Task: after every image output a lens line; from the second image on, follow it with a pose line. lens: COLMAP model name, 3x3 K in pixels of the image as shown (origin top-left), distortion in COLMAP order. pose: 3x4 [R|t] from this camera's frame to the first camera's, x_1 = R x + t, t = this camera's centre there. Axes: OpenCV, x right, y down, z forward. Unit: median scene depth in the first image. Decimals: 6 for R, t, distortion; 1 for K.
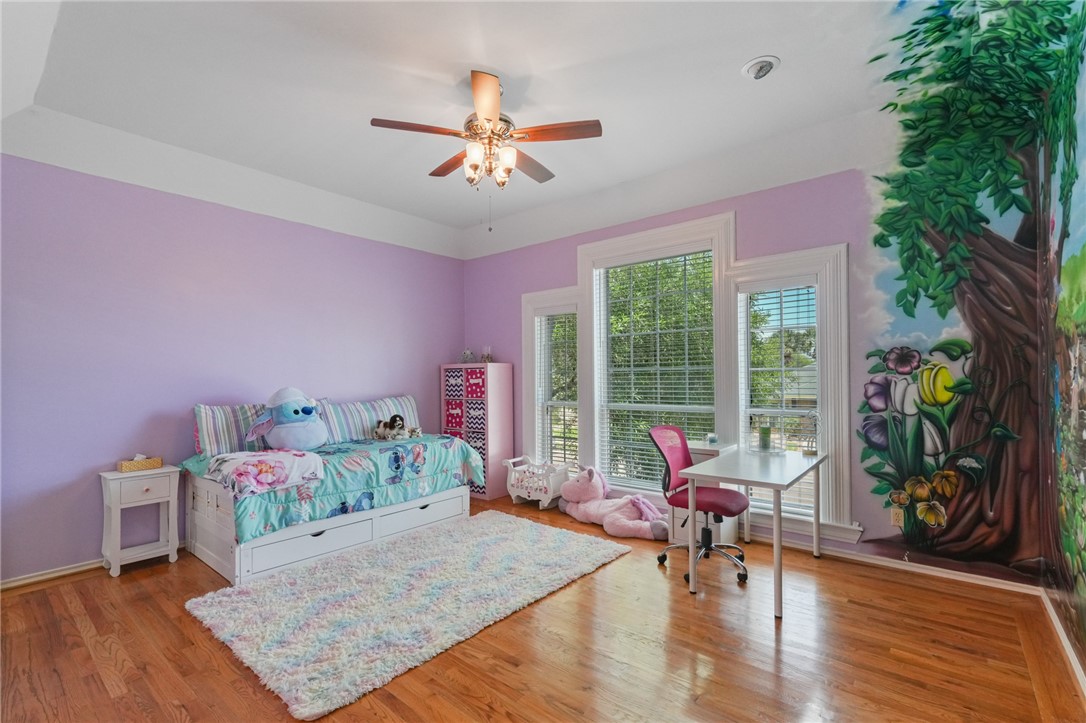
lens RADIAL K [[487.3, 0, 542.7], [0, 487.3, 372.2], [0, 0, 1]] dist [0.007899, -0.000199]
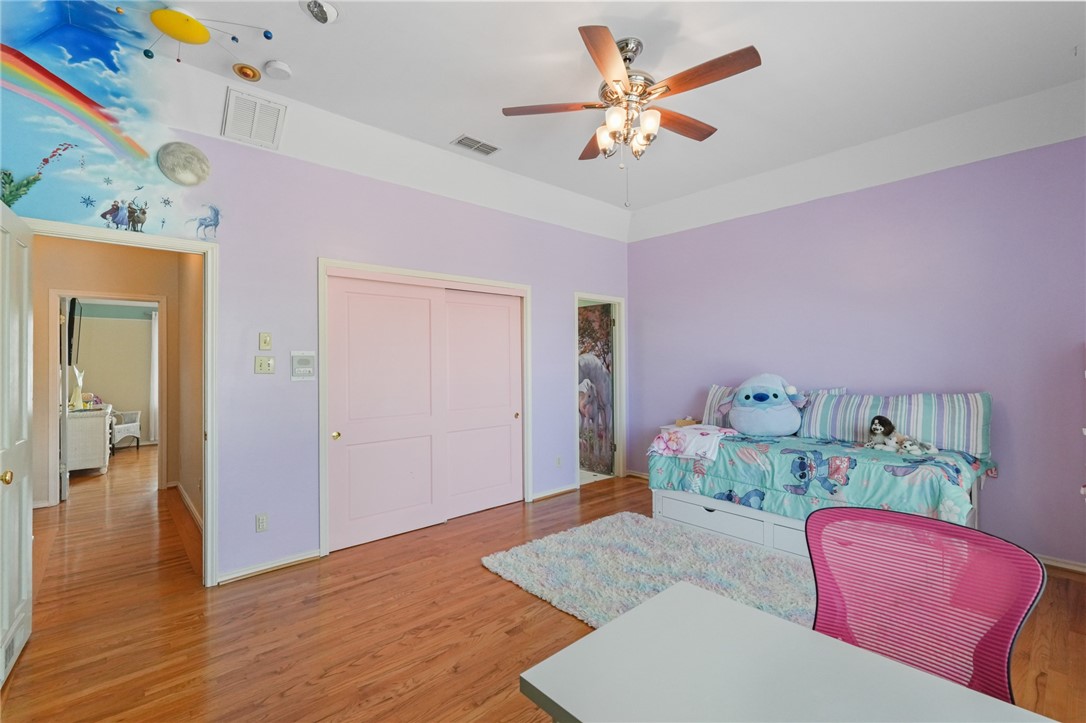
lens RADIAL K [[487.3, 0, 543.7], [0, 487.3, 359.2], [0, 0, 1]] dist [0.007899, -0.000199]
pose [[-0.138288, 0.007663, -0.990362, 0.613828], [0.015641, 0.999862, 0.005552, -0.013104], [0.990268, -0.014723, -0.138389, 0.738327]]
